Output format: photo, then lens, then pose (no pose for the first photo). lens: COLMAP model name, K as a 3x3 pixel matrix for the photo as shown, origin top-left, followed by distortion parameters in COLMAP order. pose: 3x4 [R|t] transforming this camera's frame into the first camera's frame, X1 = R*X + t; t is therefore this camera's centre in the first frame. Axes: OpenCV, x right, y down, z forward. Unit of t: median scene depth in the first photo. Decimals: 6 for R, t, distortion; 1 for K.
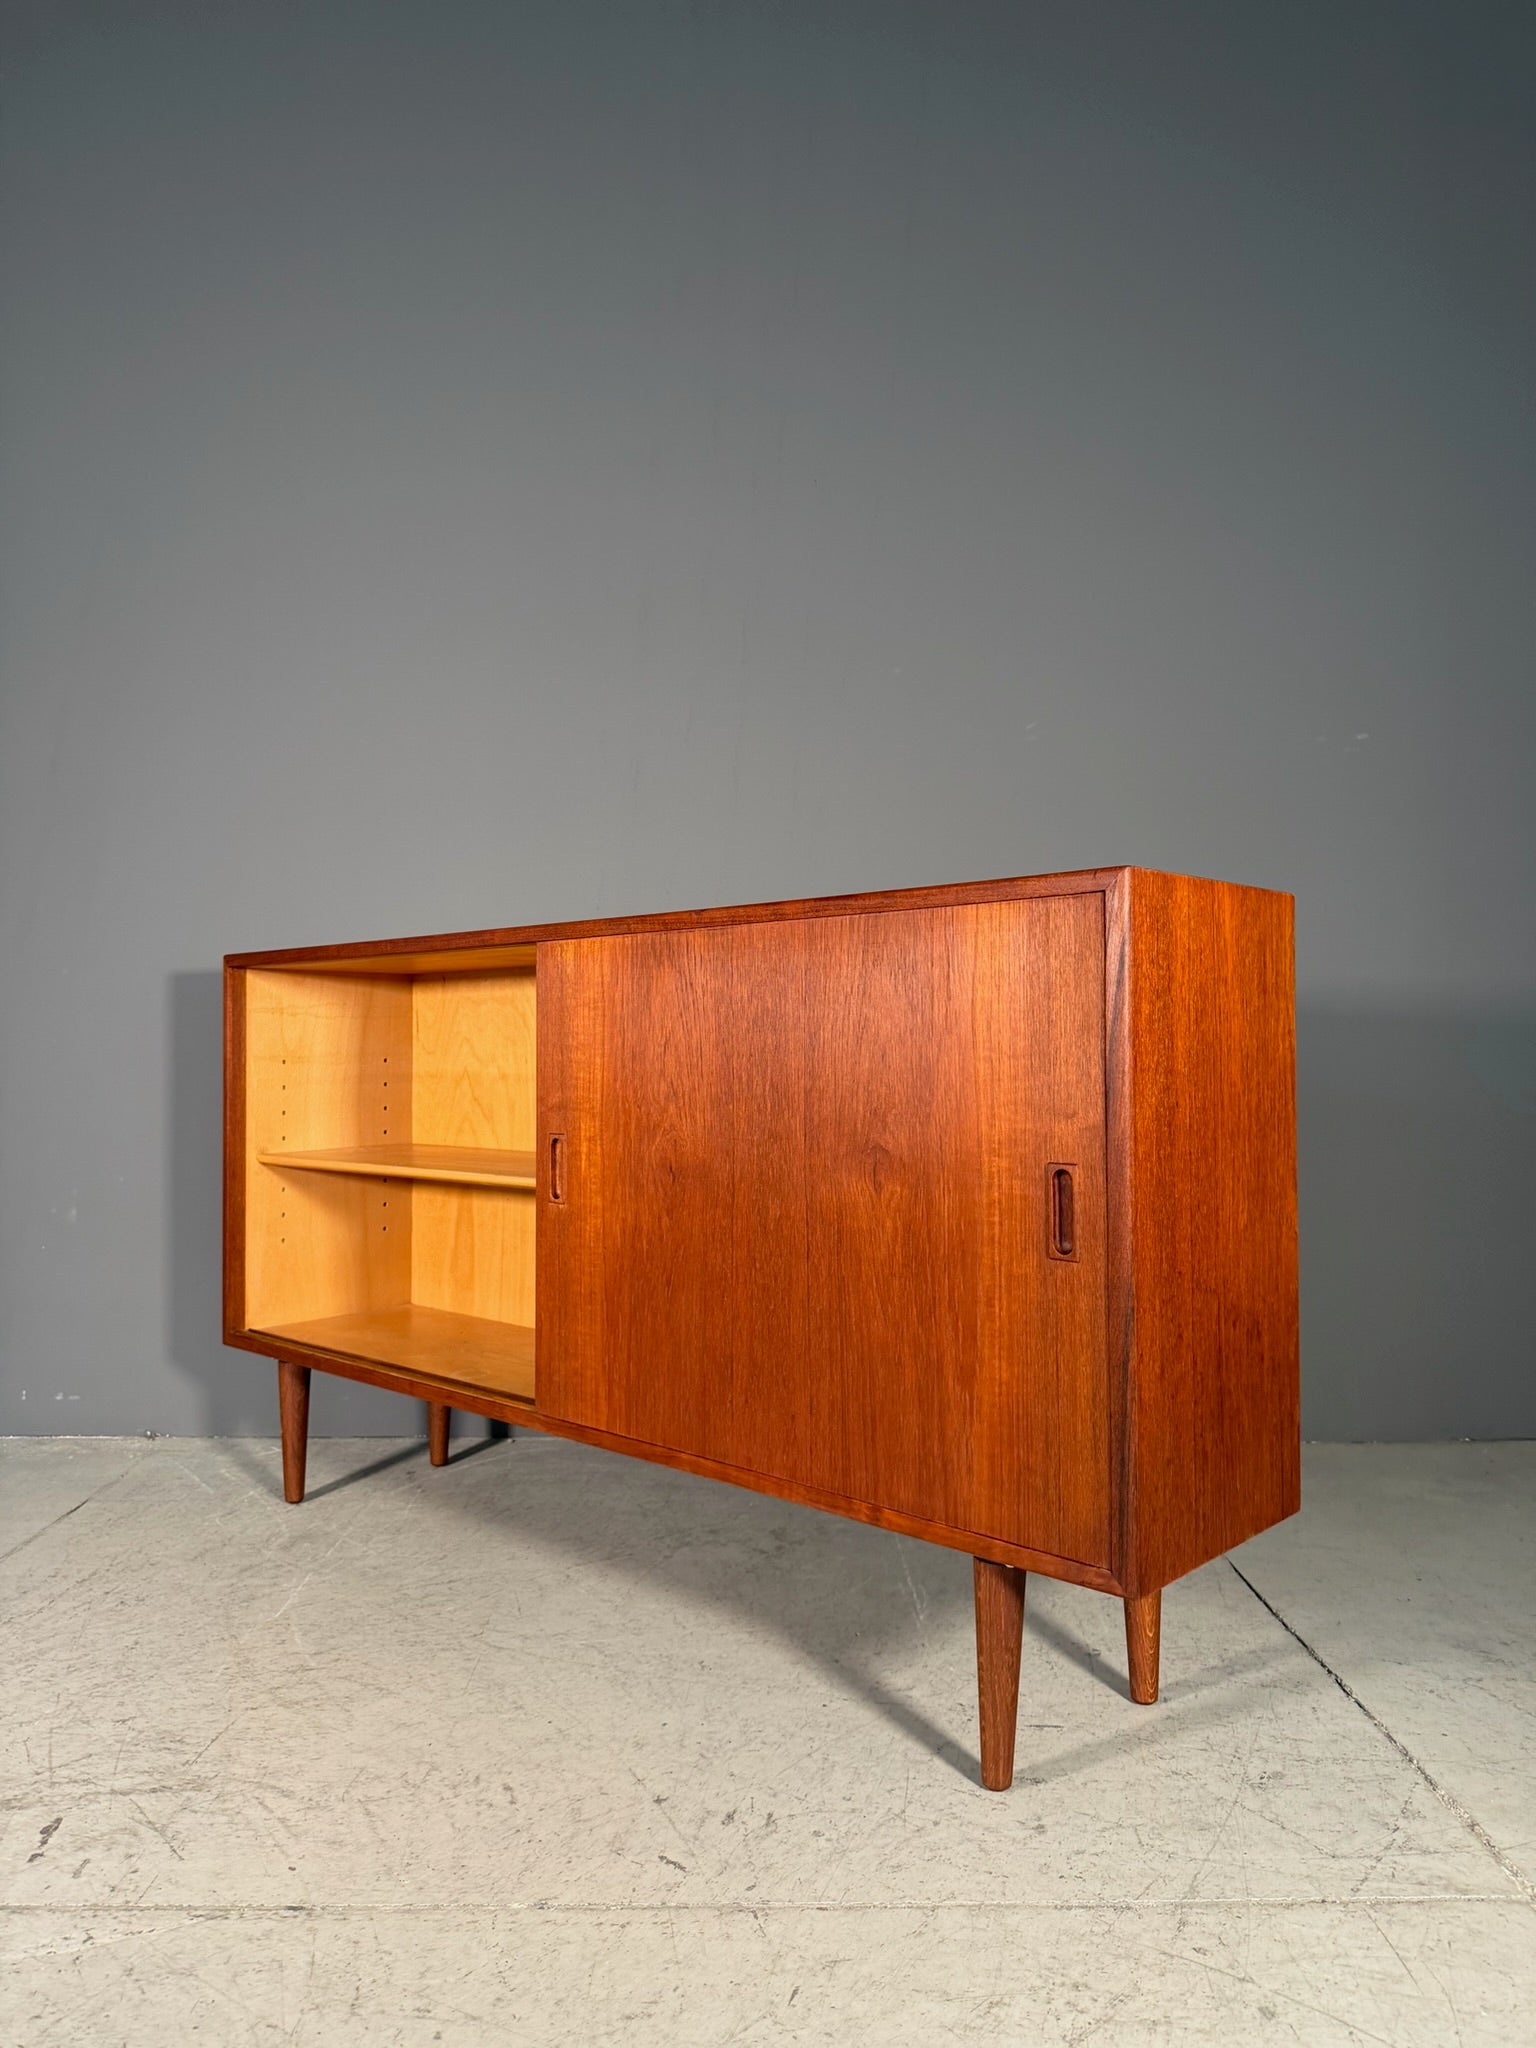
lens RADIAL K [[1440.8, 0, 766.9], [0, 1440.8, 1039.4], [0, 0, 1]] dist [-0.000339, -0.007632]
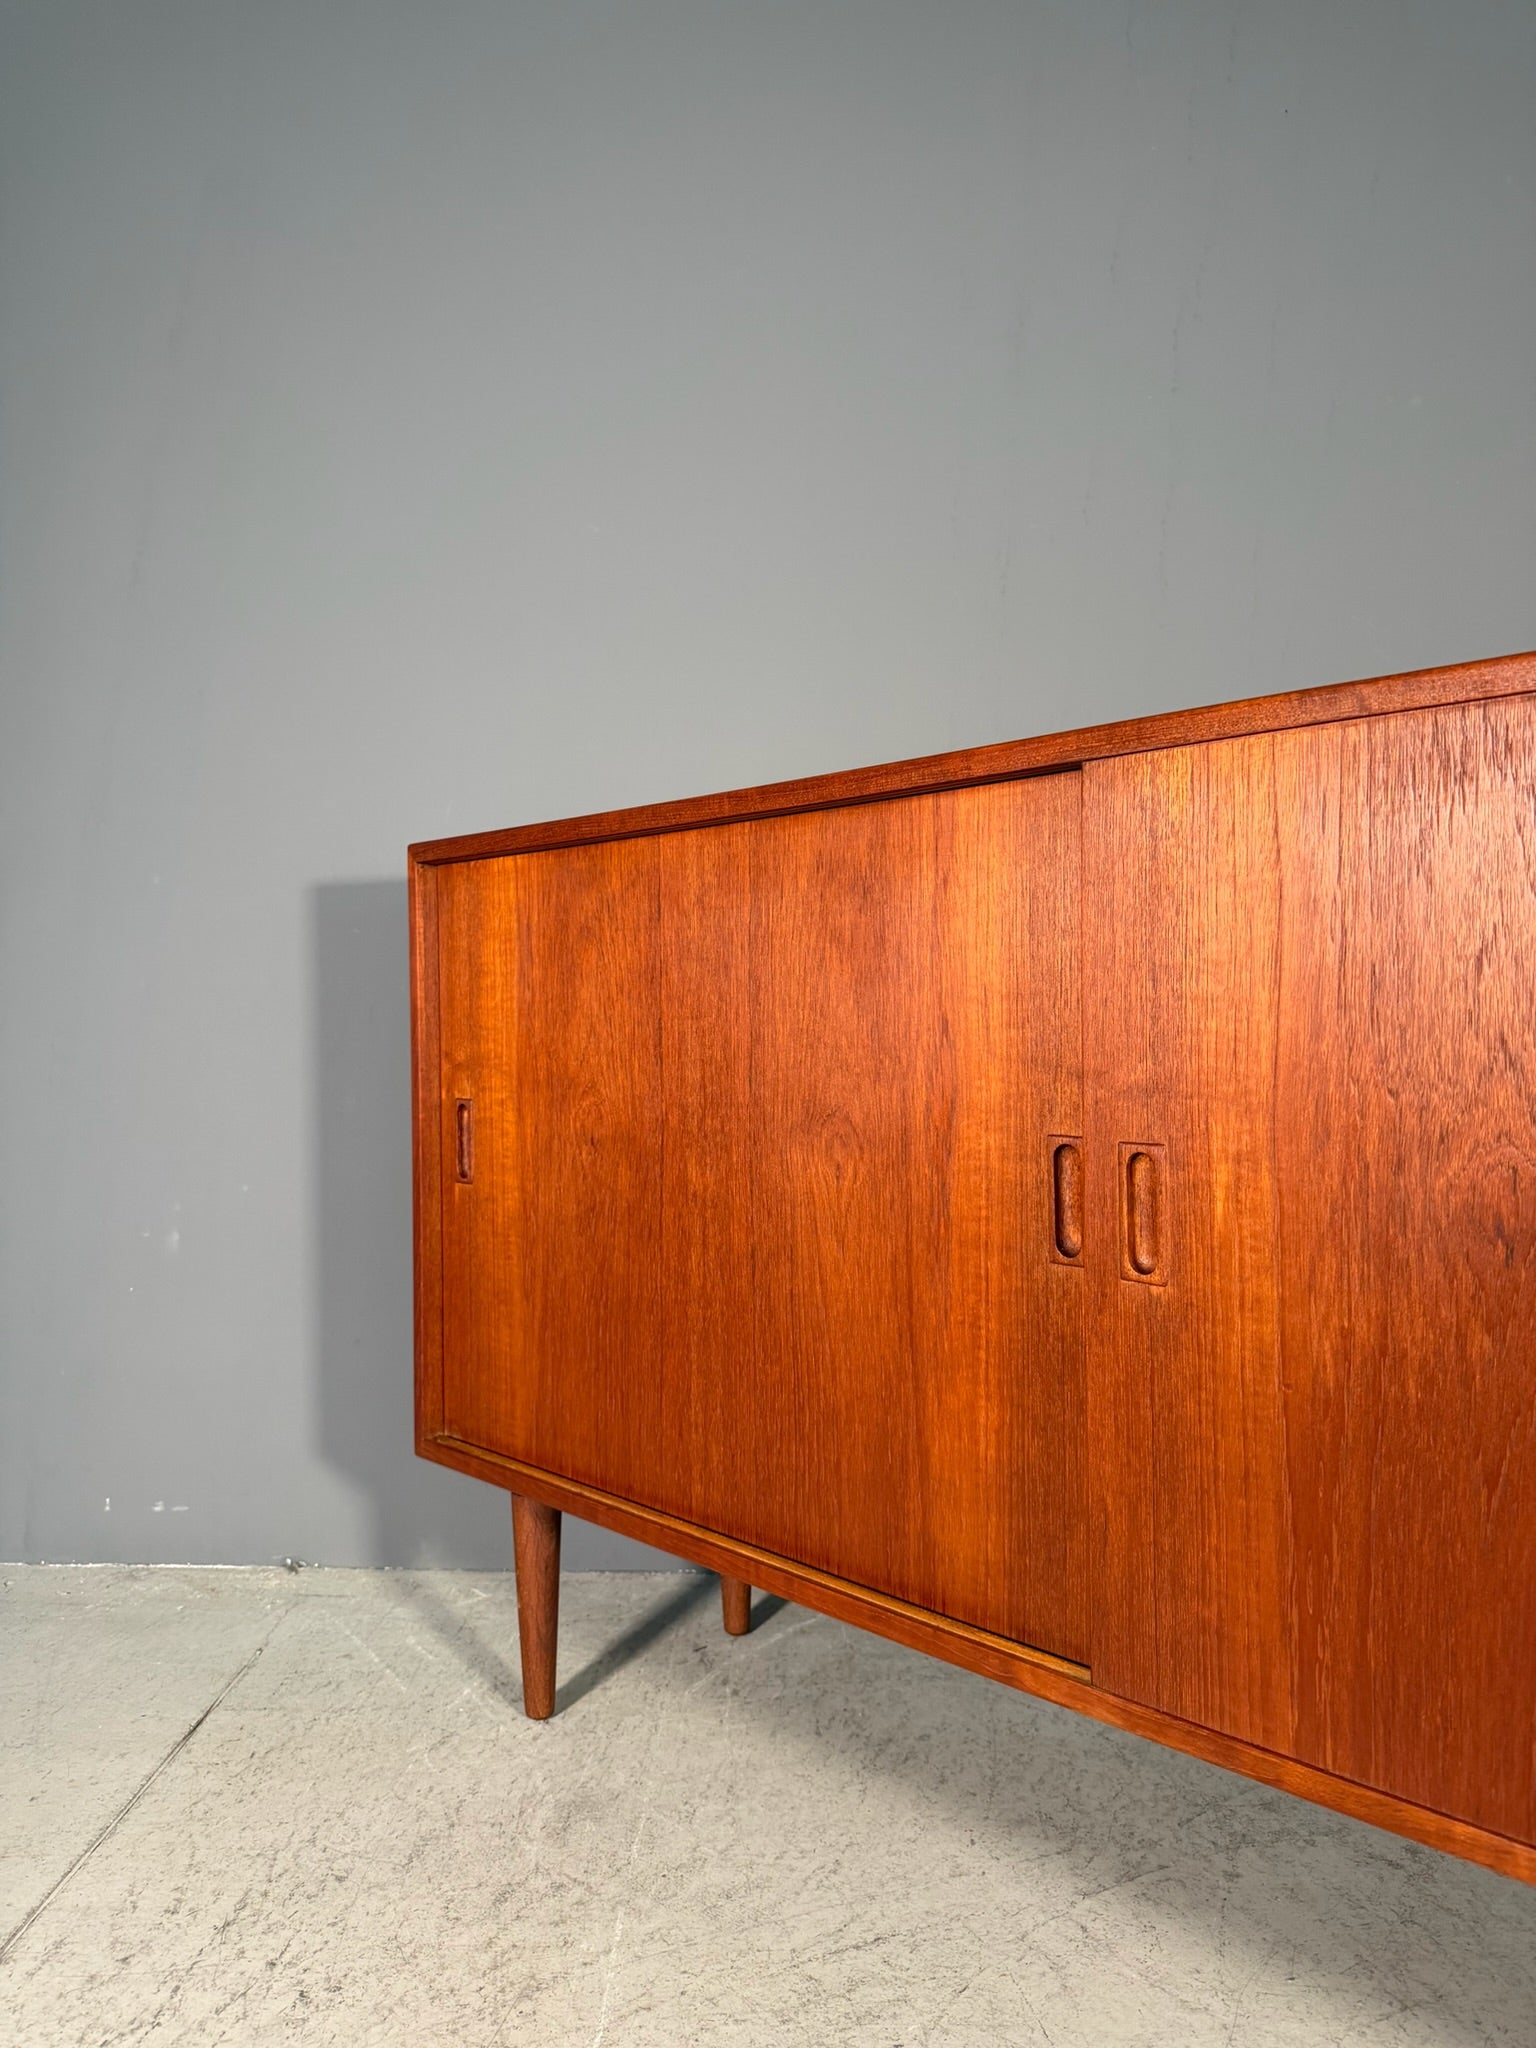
lens RADIAL K [[1455.3, 0, 762.5], [0, 1455.3, 1030.6], [0, 0, 1]] dist [-0.008803, 0.000794]
pose [[0.999159, -0.003467, -0.040861, -0.335828], [0.004272, 0.999798, 0.019631, 0.021286], [0.040784, -0.019789, 0.998972, 0.625725]]
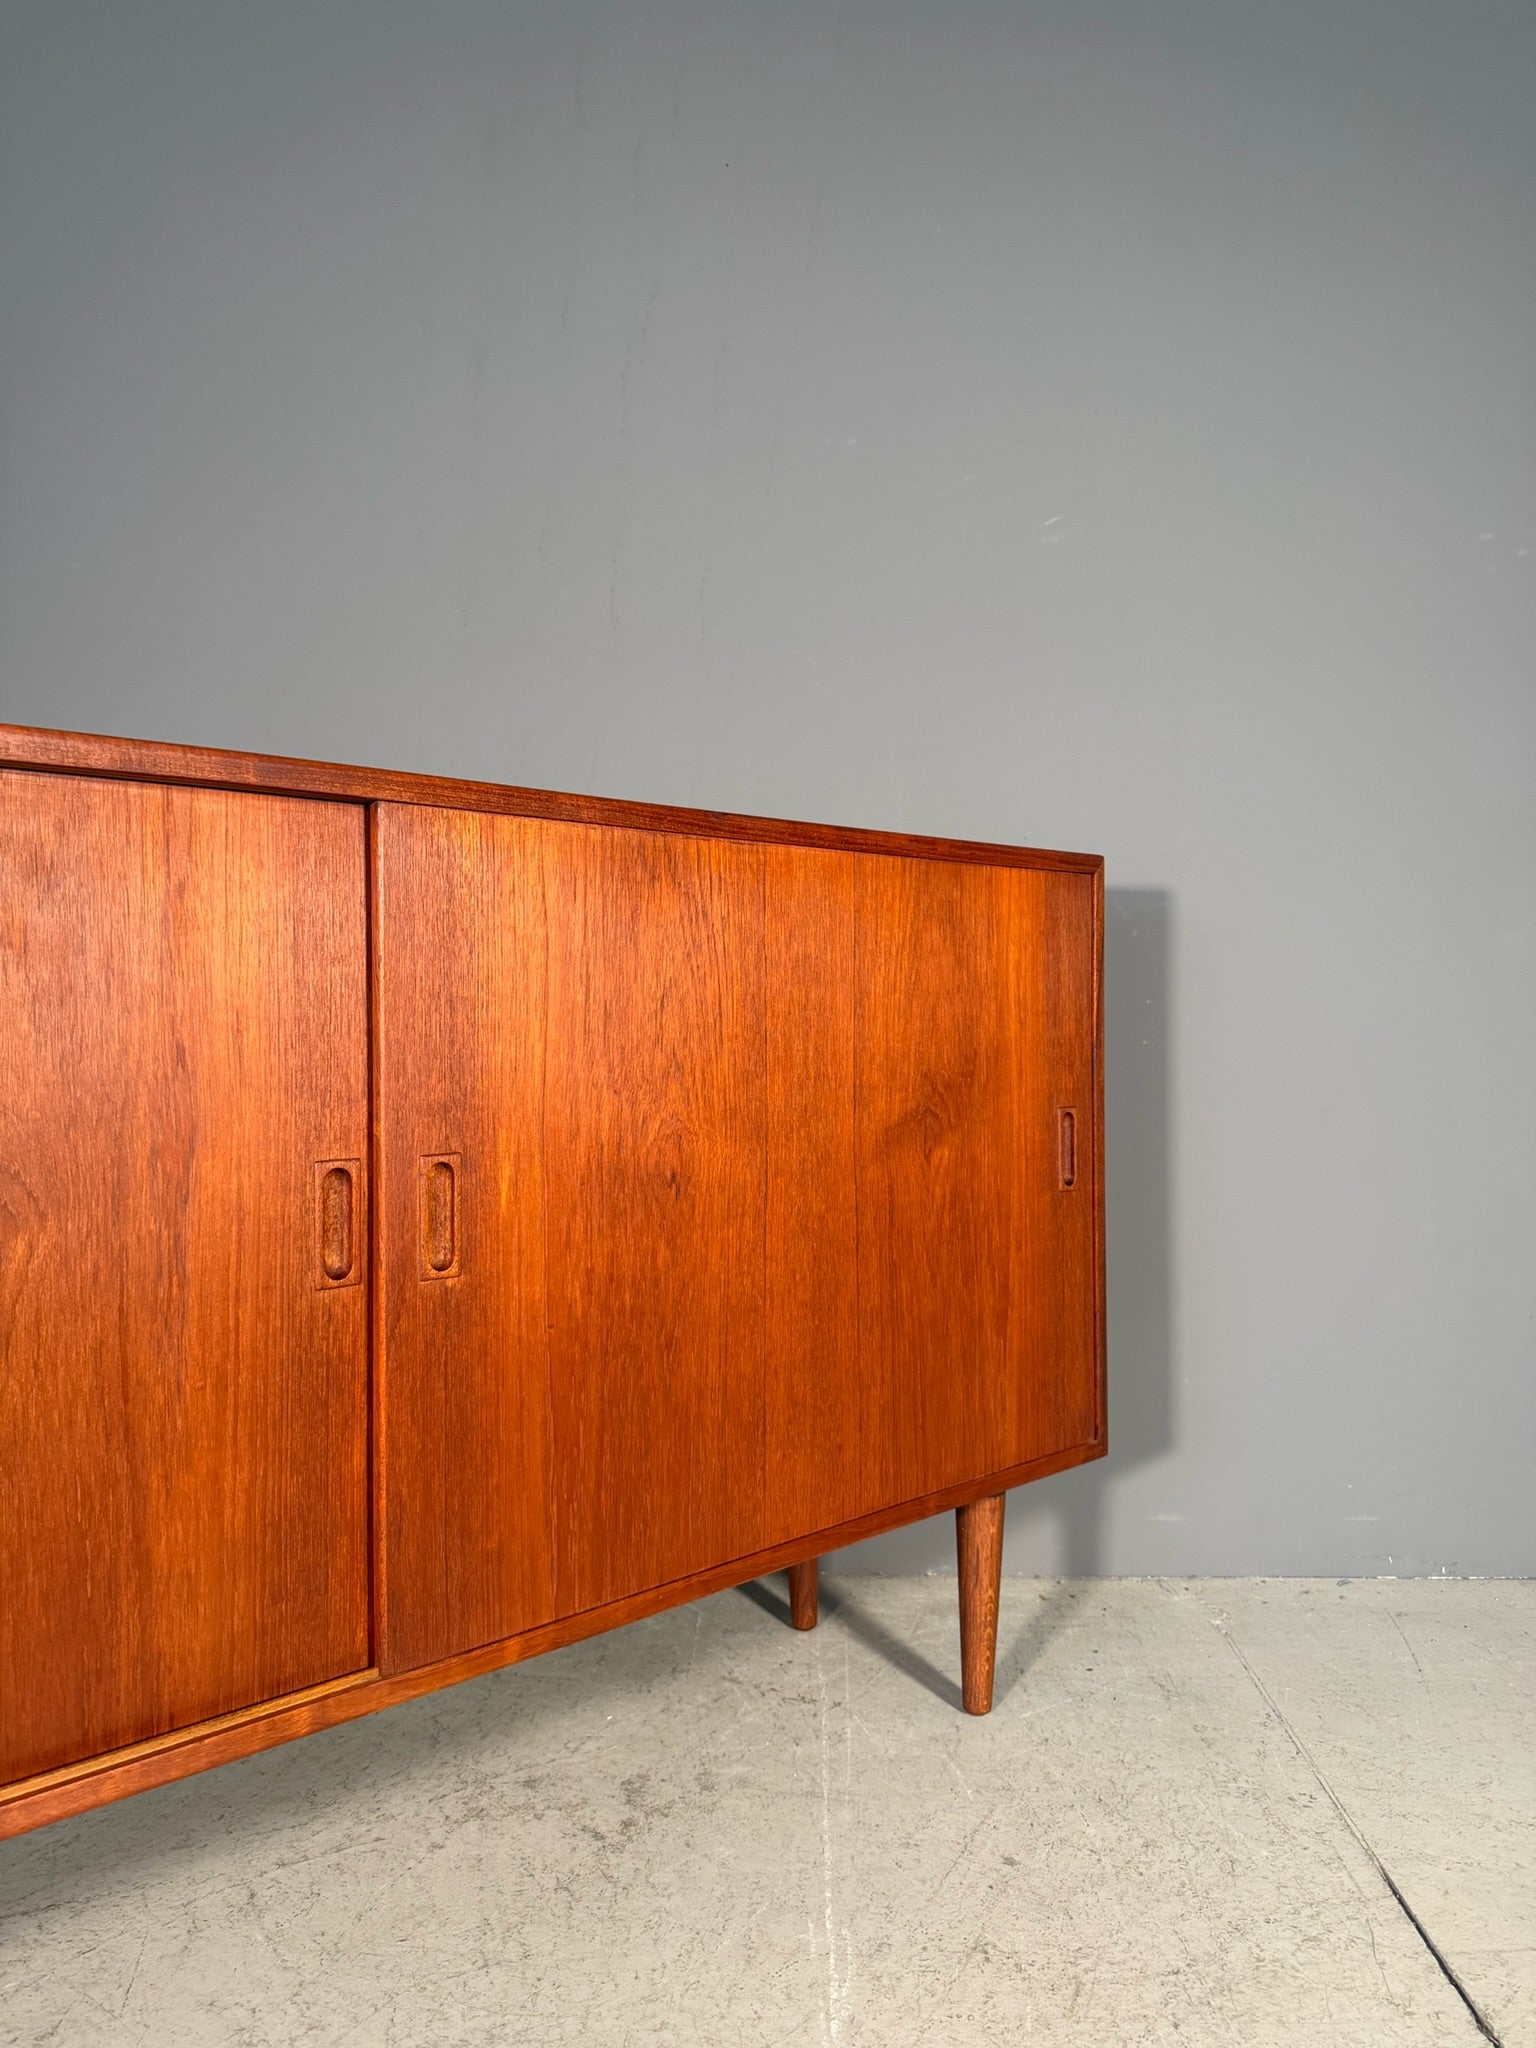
lens RADIAL K [[1457.9, 0, 780.9], [0, 1457.9, 1003.3], [0, 0, 1]] dist [0.012031, -0.001847]
pose [[0.999760, -0.006101, -0.021037, 0.131869], [0.006139, 0.999980, 0.001775, 0.011216], [0.021026, -0.001904, 0.999777, 0.575930]]
